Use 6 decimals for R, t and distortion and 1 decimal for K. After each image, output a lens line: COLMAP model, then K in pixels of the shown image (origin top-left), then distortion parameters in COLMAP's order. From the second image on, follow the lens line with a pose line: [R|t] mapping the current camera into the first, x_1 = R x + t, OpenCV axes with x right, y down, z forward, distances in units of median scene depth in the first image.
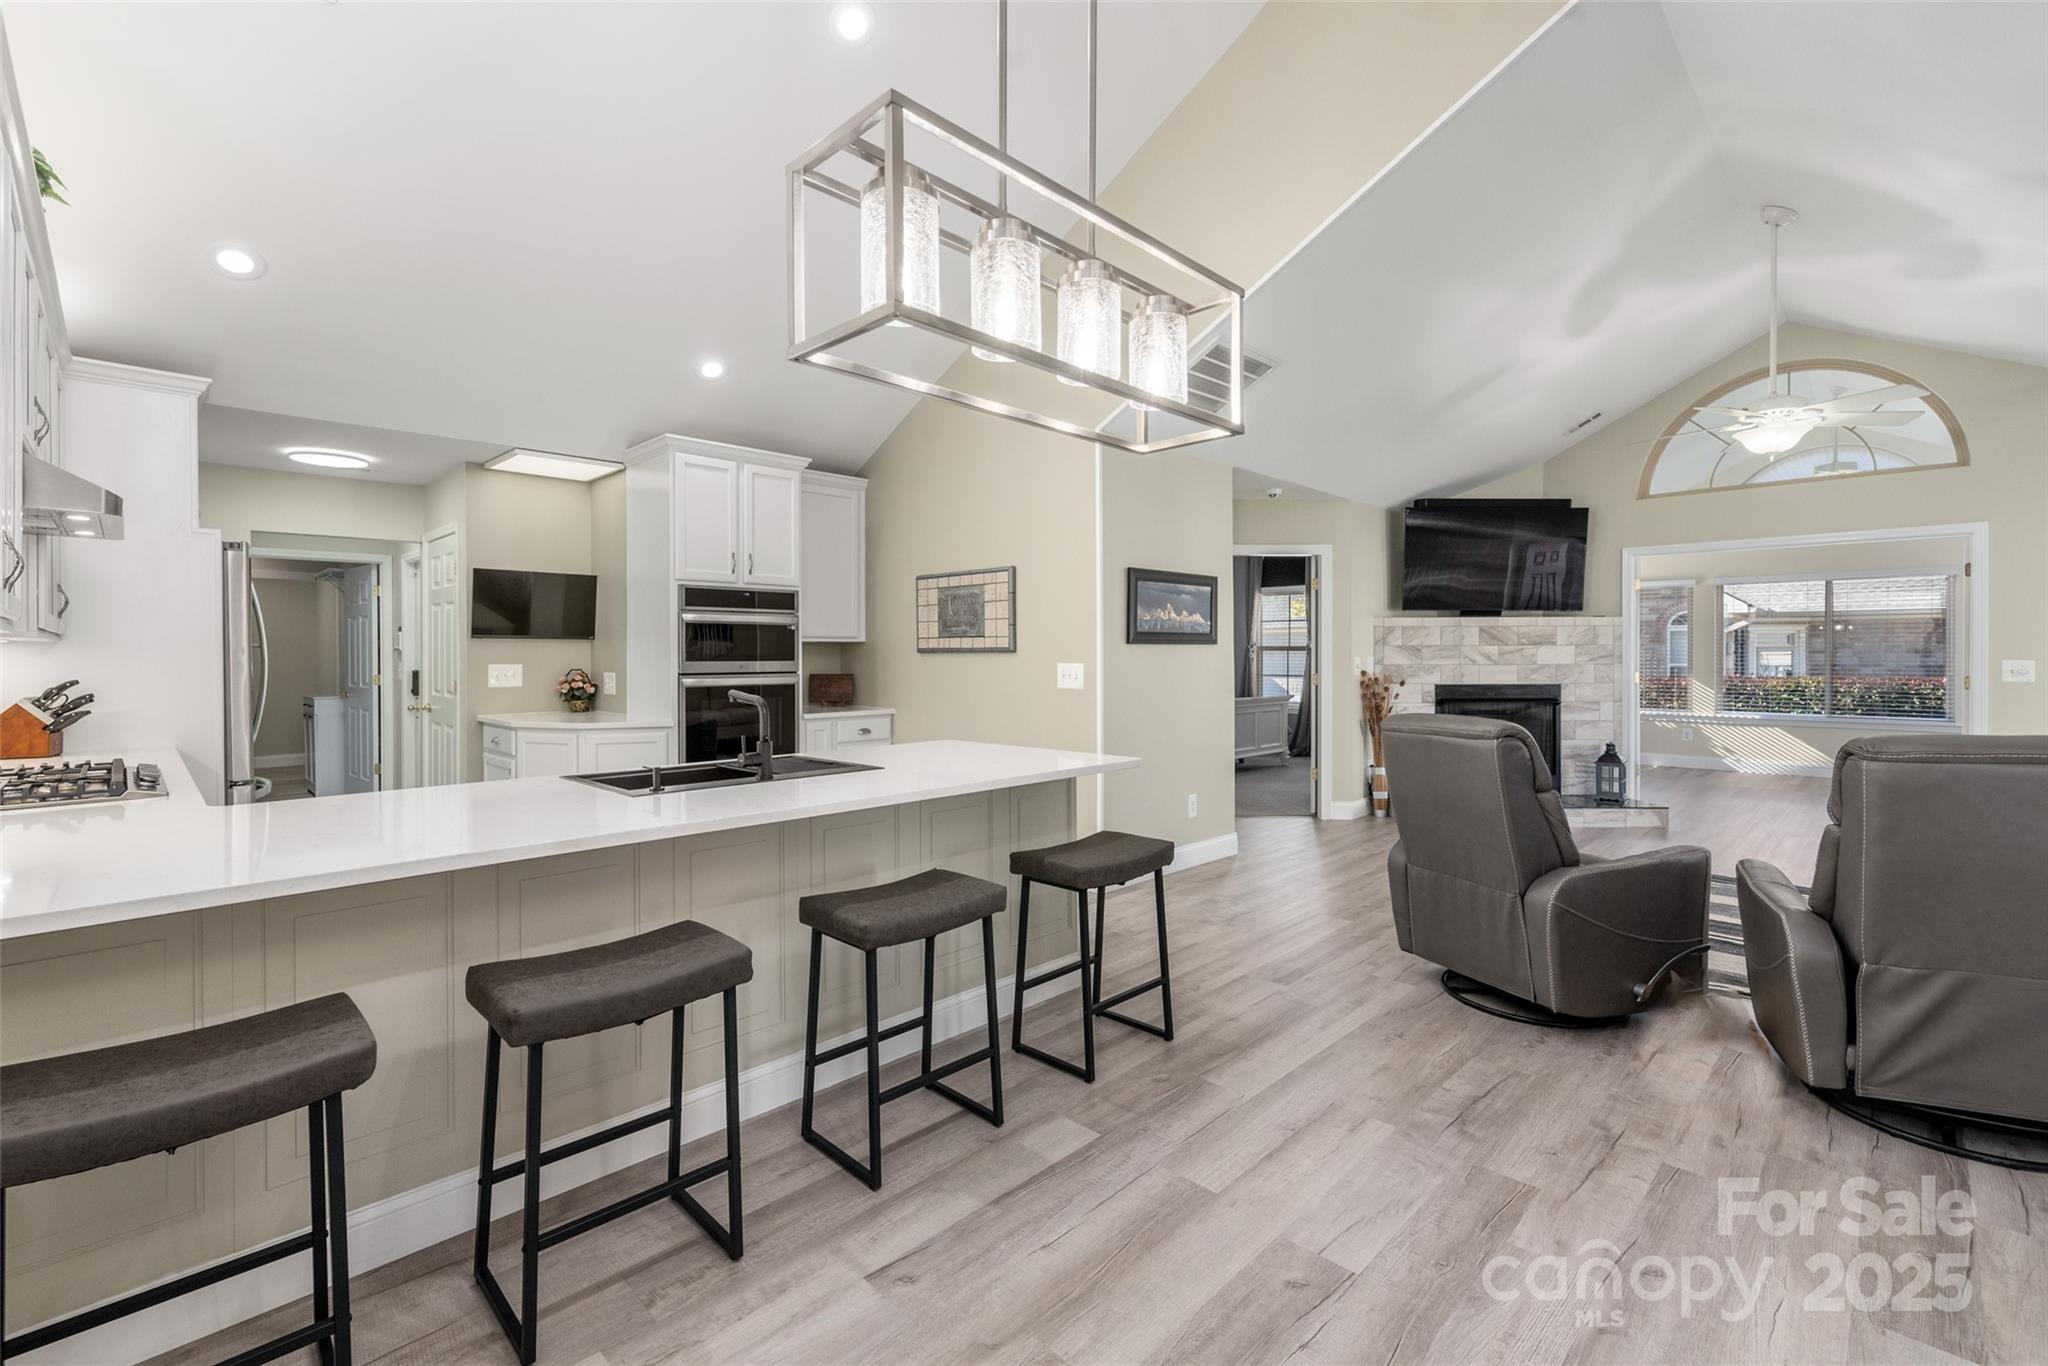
lens RADIAL K [[891.7, 0, 1007.1], [0, 891.7, 658.4], [0, 0, 1]] dist [0.003013, -0.001449]
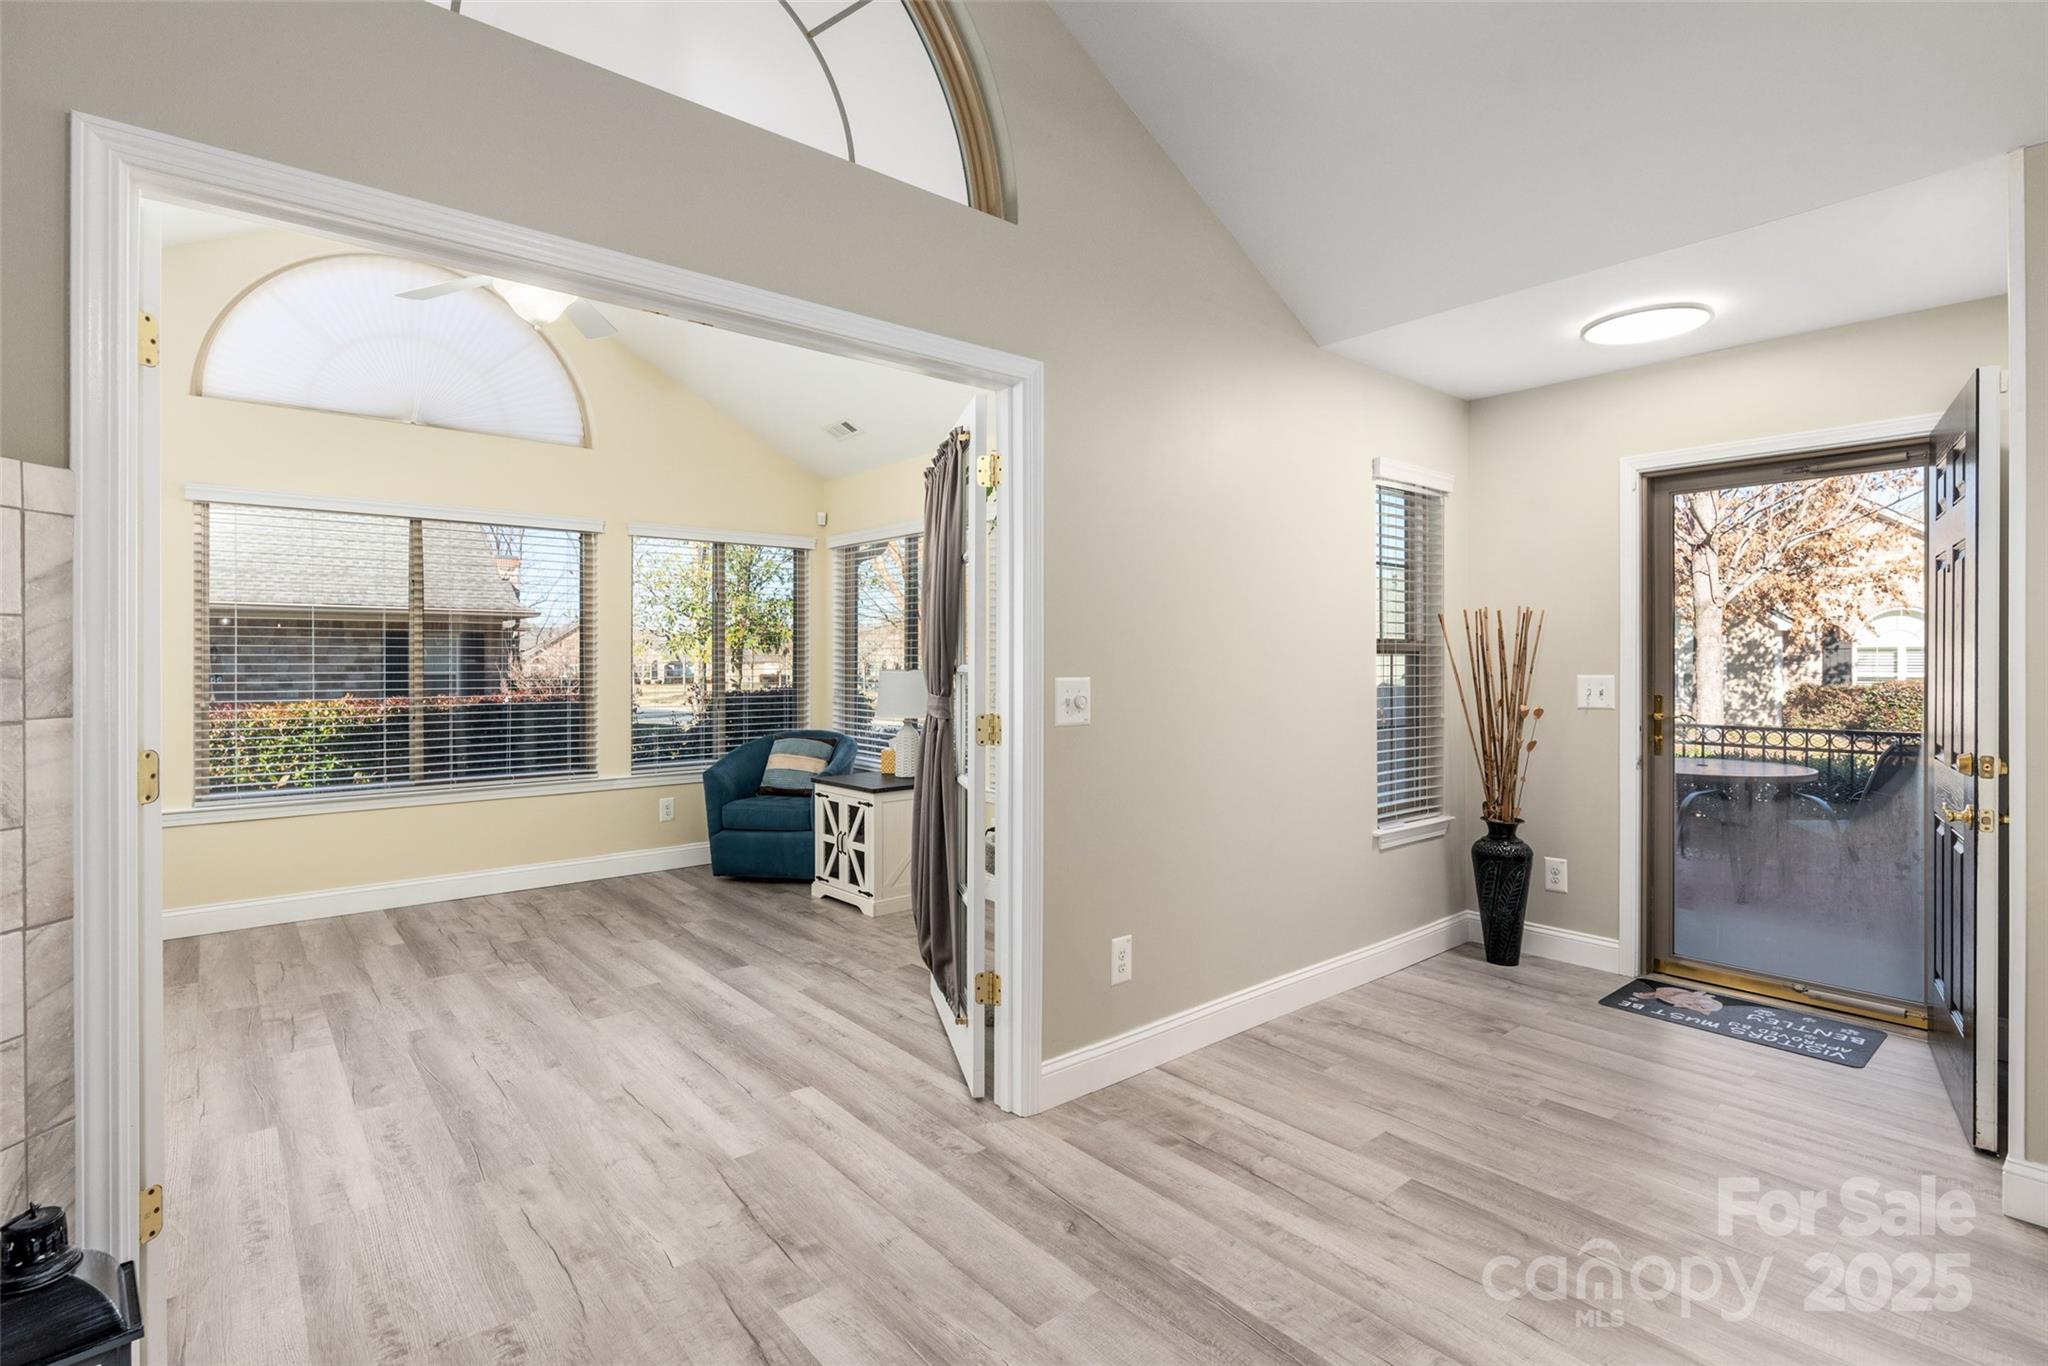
lens RADIAL K [[985.5, 0, 1018.5], [0, 985.5, 667.4], [0, 0, 1]] dist [0.000286, 0.000792]
pose [[0.076802, -0.006008, 0.997028, 0.616725], [0.005334, 0.999970, 0.005614, -0.006349], [-0.997032, 0.004887, 0.076832, 0.976198]]
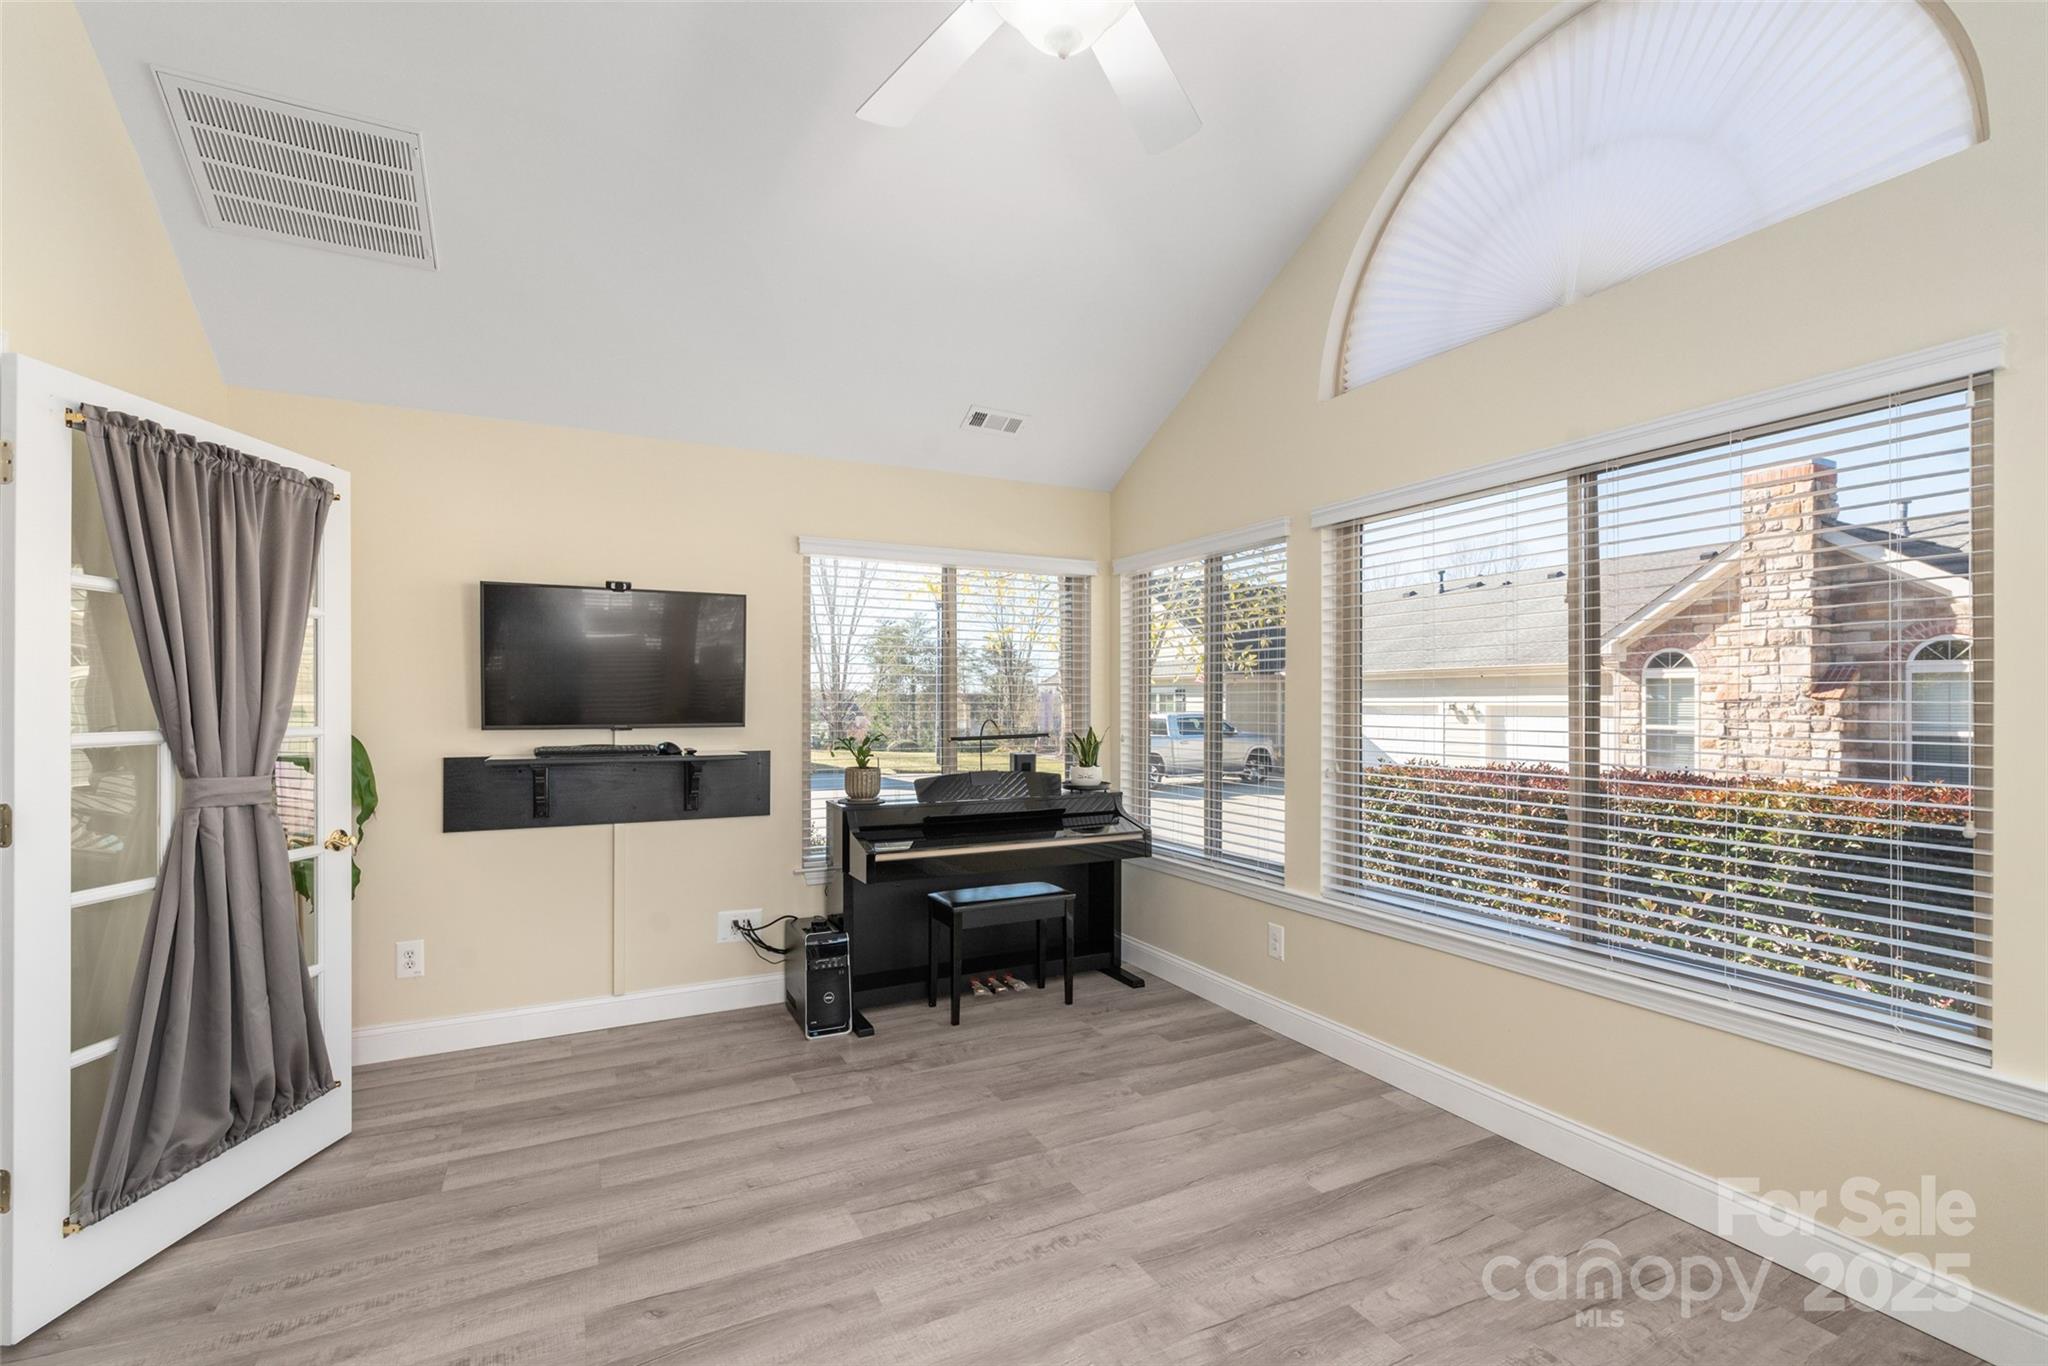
lens RADIAL K [[891.7, 0, 1001.7], [0, 891.7, 689.9], [0, 0, 1]] dist [0.003013, -0.001449]
pose [[0.950978, -0.003390, -0.309240, 1.369207], [-0.004448, 0.999687, -0.024636, -0.015168], [0.309226, 0.024804, 0.950665, 1.067224]]
